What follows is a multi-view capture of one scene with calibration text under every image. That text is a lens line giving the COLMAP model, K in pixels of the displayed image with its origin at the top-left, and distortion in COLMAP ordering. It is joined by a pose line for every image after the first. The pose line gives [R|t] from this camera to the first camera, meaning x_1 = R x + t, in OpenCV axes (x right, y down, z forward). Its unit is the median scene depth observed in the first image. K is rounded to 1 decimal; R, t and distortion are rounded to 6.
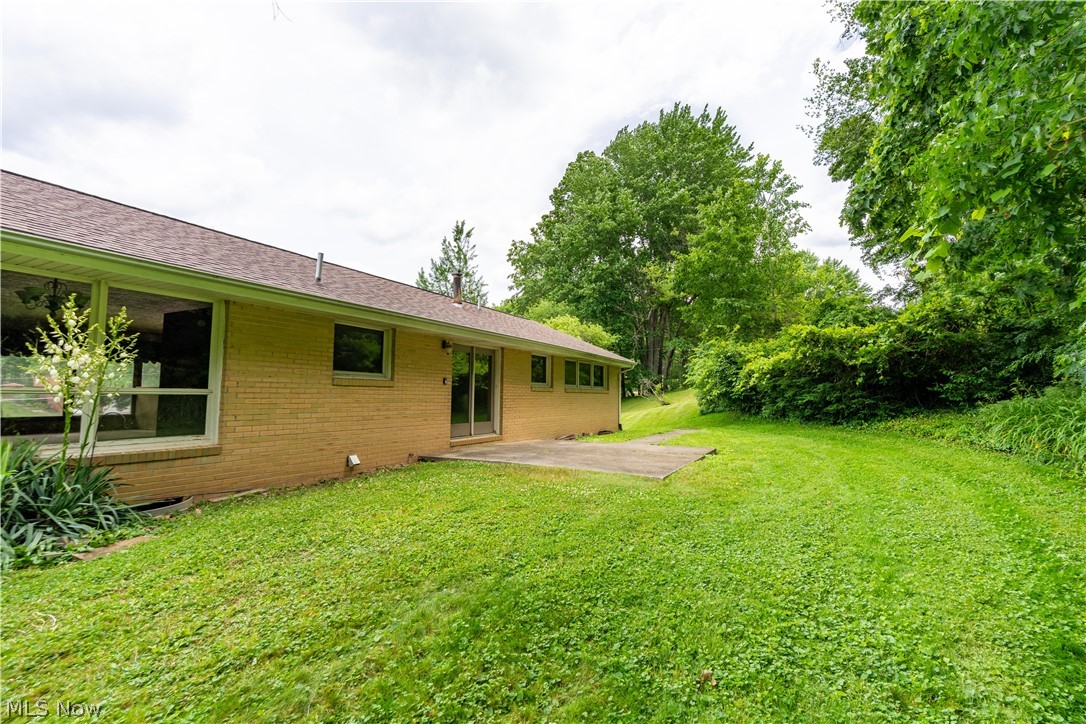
lens RADIAL K [[486.6, 0, 543.0], [0, 486.6, 362.0], [0, 0, 1]] dist [-0.001937, 0.000027]
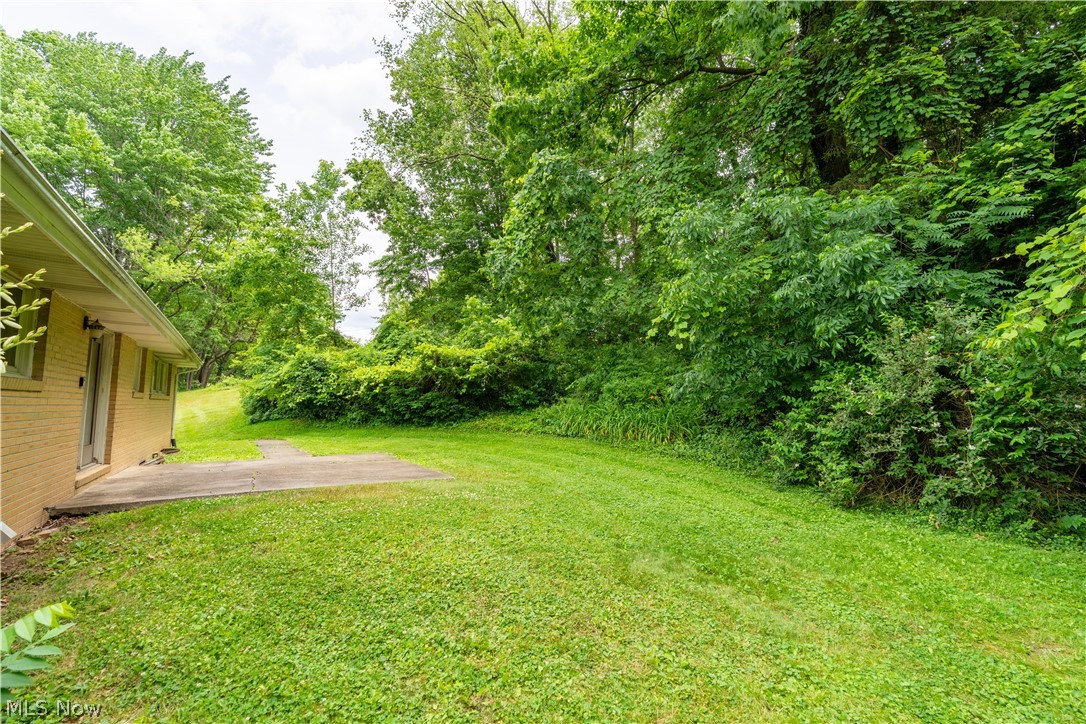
lens RADIAL K [[486.6, 0, 543.0], [0, 486.6, 362.0], [0, 0, 1]] dist [-0.001937, 0.000027]
pose [[0.512174, 0.066683, 0.856289, -0.427455], [-0.055464, 0.997468, -0.044502, 0.007635], [-0.857089, -0.024701, 0.514576, 0.163019]]
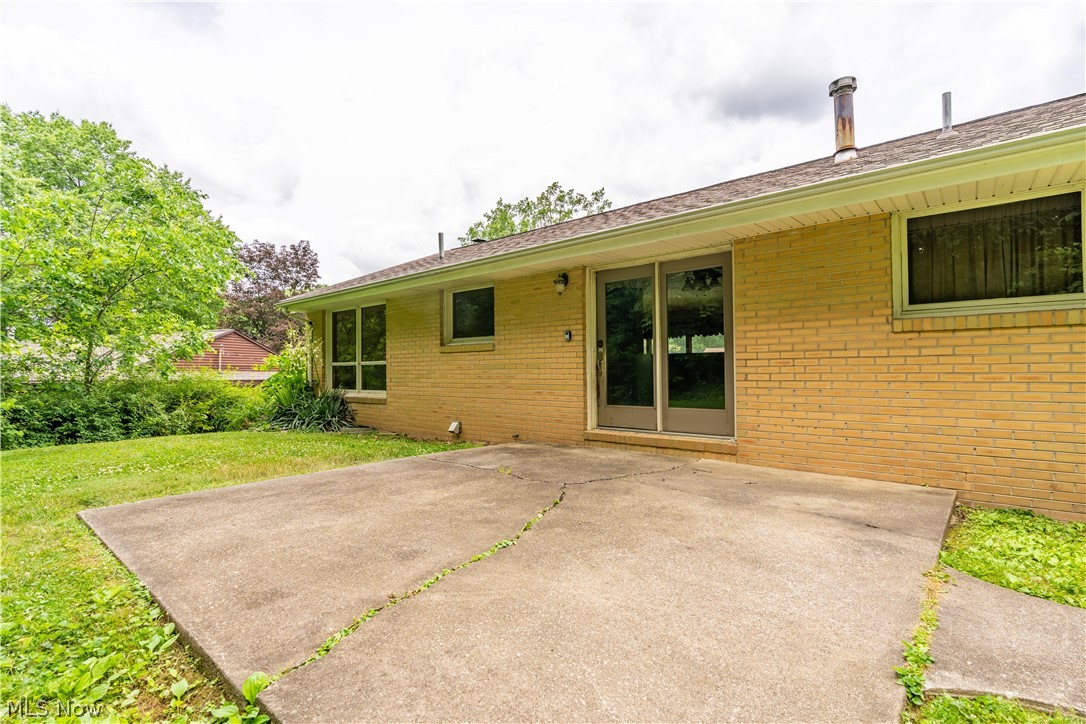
lens RADIAL K [[507.9, 0, 543.0], [0, 507.9, 362.0], [0, 0, 1]] dist [-0.001731, -0.000407]
pose [[-0.219835, -0.021605, -0.975298, 0.449872], [0.078012, 0.996164, -0.039651, 0.095912], [0.972413, -0.084801, -0.217306, 1.086340]]
